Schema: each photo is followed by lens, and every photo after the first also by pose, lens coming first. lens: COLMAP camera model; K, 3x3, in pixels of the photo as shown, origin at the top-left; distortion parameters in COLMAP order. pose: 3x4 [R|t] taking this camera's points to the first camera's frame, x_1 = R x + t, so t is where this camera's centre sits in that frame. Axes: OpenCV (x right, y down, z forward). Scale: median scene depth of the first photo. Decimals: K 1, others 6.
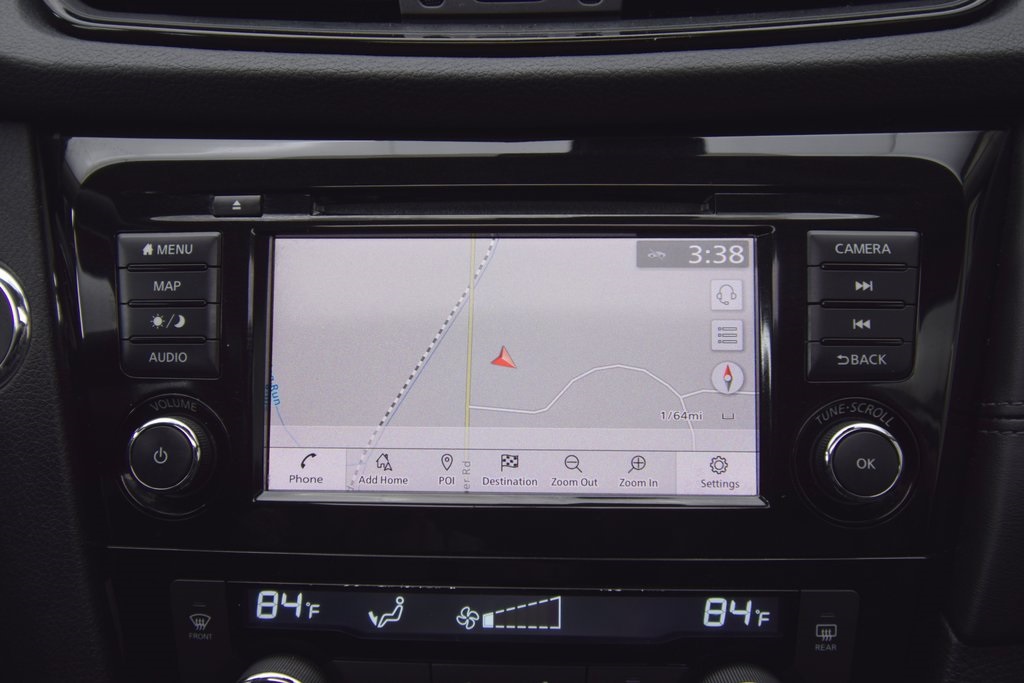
lens RADIAL K [[848.5, 0, 511.9], [0, 848.5, 351.9], [0, 0, 1]] dist [0.007720, -0.026253]
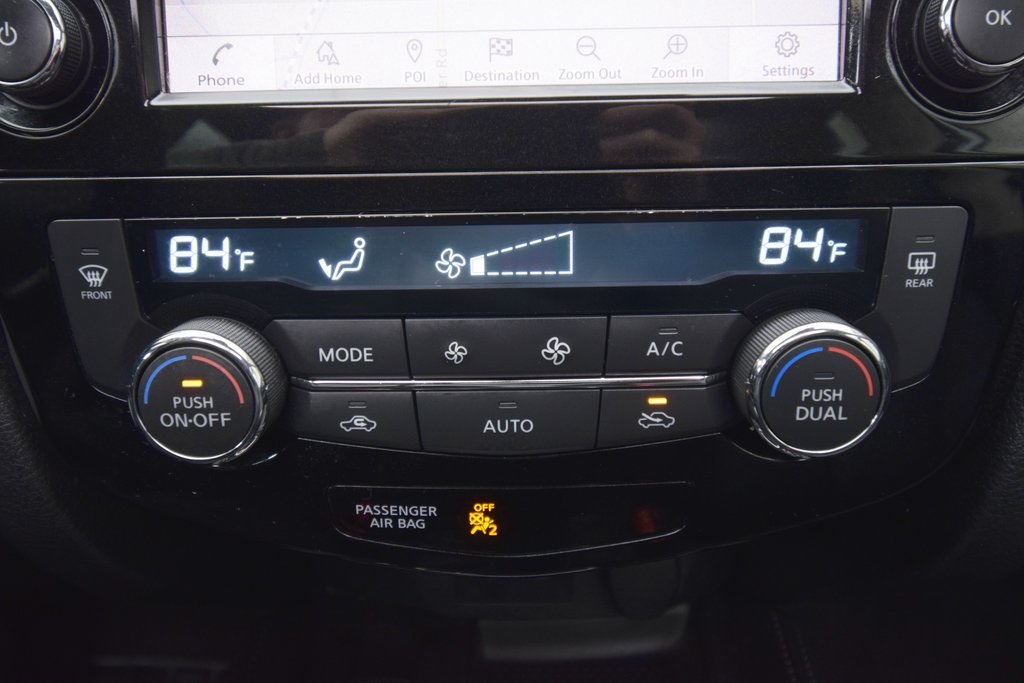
lens RADIAL K [[848.5, 0, 513.9], [0, 848.5, 334.7], [0, 0, 1]] dist [0.007720, -0.026253]
pose [[0.999386, -0.025104, 0.024444, -0.015470], [0.020097, 0.982157, 0.186988, 0.236013], [-0.028702, -0.186382, 0.982058, 0.241556]]
